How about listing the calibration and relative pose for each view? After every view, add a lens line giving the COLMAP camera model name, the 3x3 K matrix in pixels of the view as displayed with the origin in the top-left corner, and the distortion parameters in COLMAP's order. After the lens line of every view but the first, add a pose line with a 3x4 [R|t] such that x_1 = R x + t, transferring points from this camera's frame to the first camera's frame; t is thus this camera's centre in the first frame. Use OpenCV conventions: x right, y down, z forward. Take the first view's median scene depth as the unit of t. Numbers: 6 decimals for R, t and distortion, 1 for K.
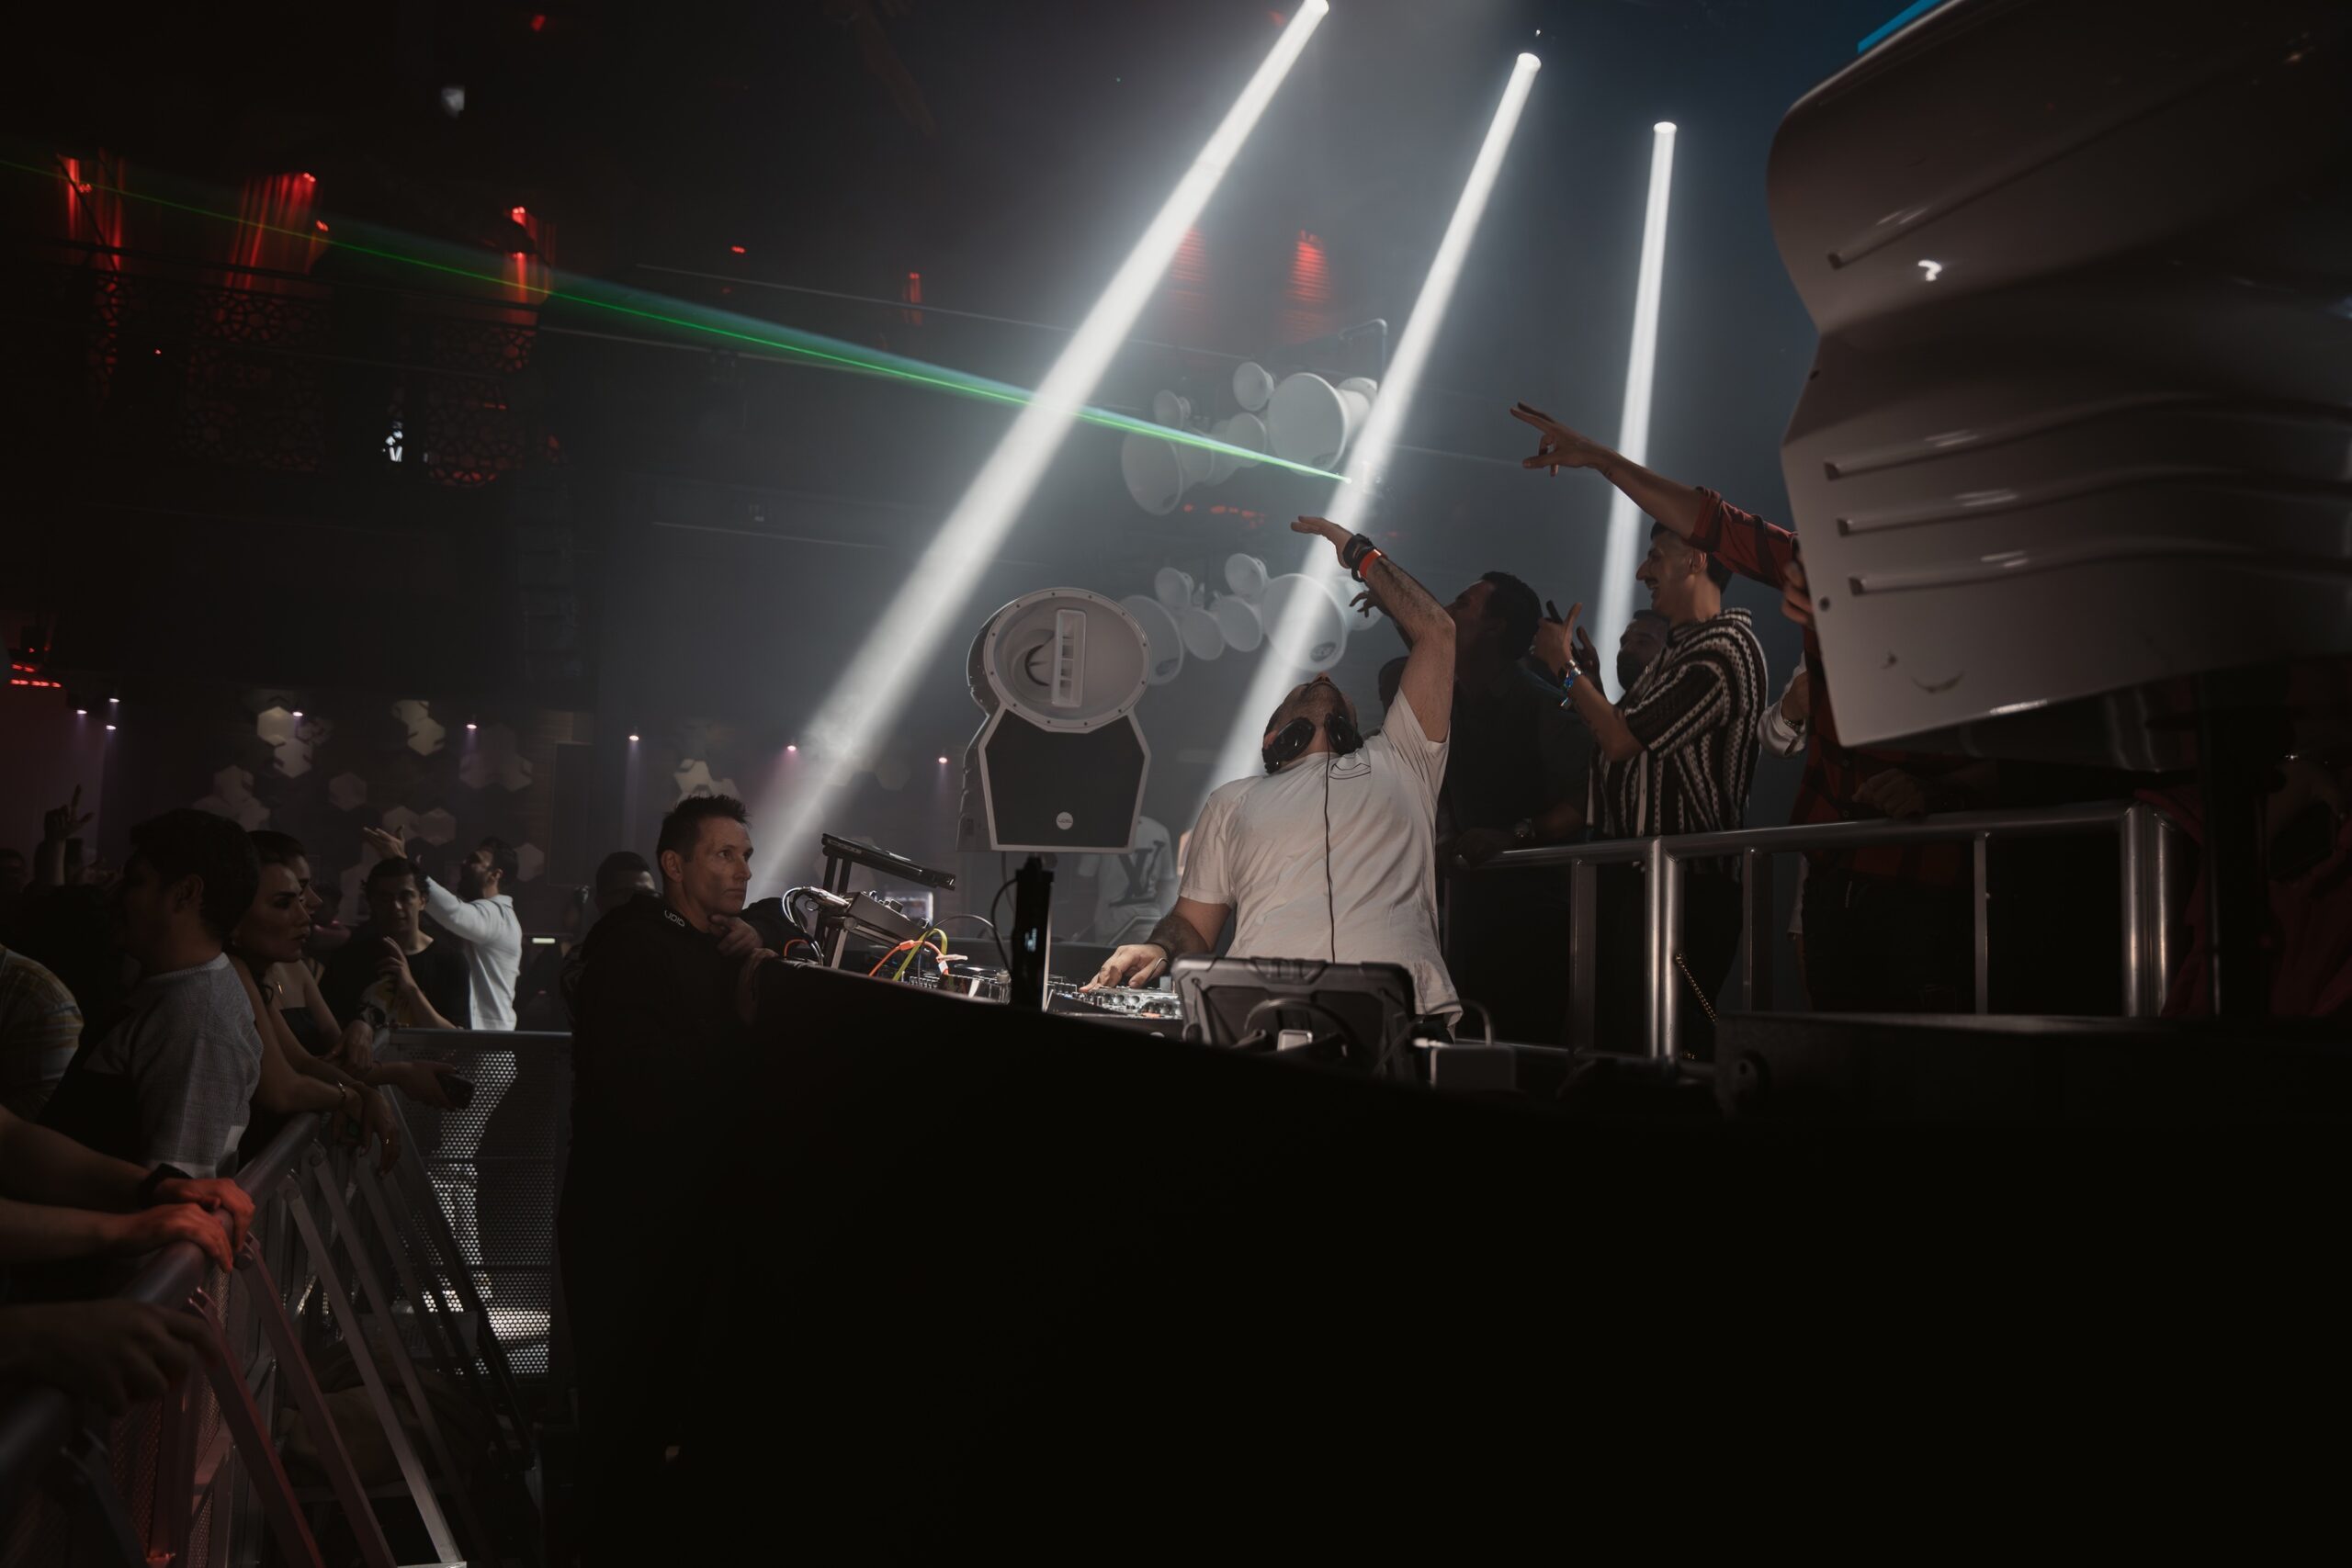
lens RADIAL K [[1902.1, 0, 1171.0], [0, 1902.1, 795.1], [0, 0, 1]] dist [0.001139, -0.000741]
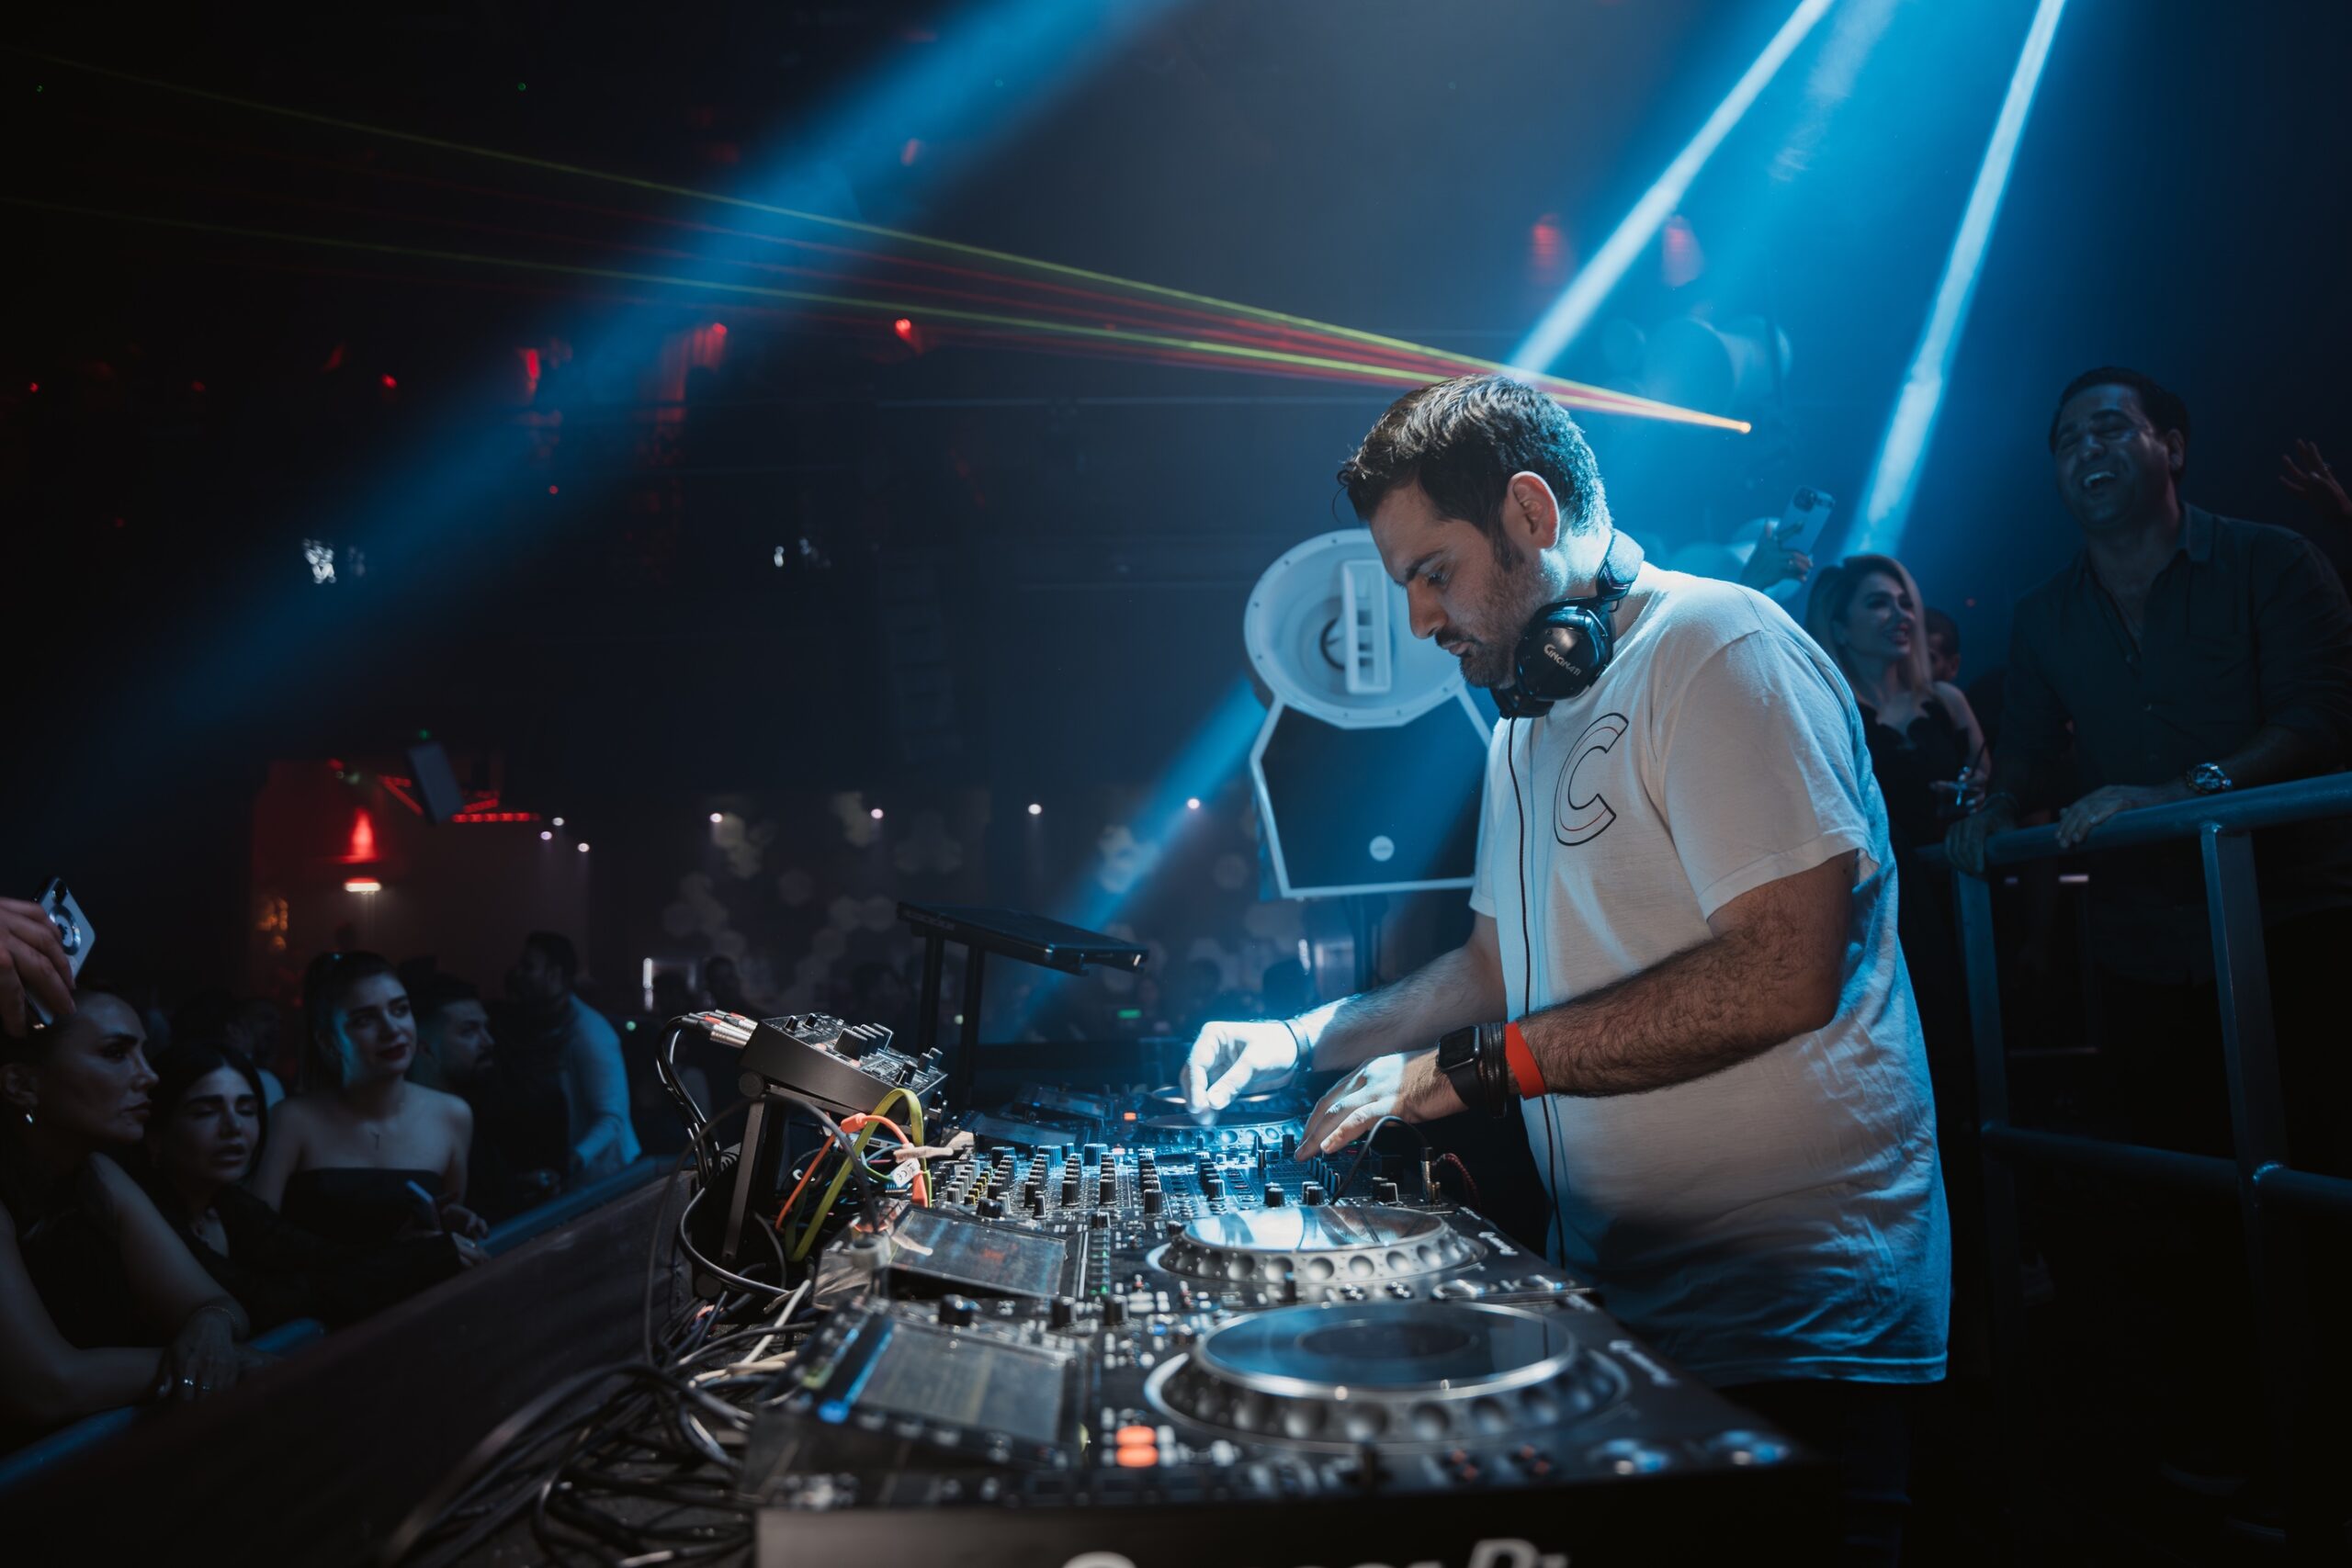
lens RADIAL K [[1593.7, 0, 1179.5], [0, 1593.7, 786.5], [0, 0, 1]] dist [-0.035165, -0.001396]
pose [[0.959695, -0.097397, -0.263628, 0.031849], [0.086705, 0.994880, -0.051923, 0.014287], [0.267335, 0.026972, 0.963226, 0.394604]]
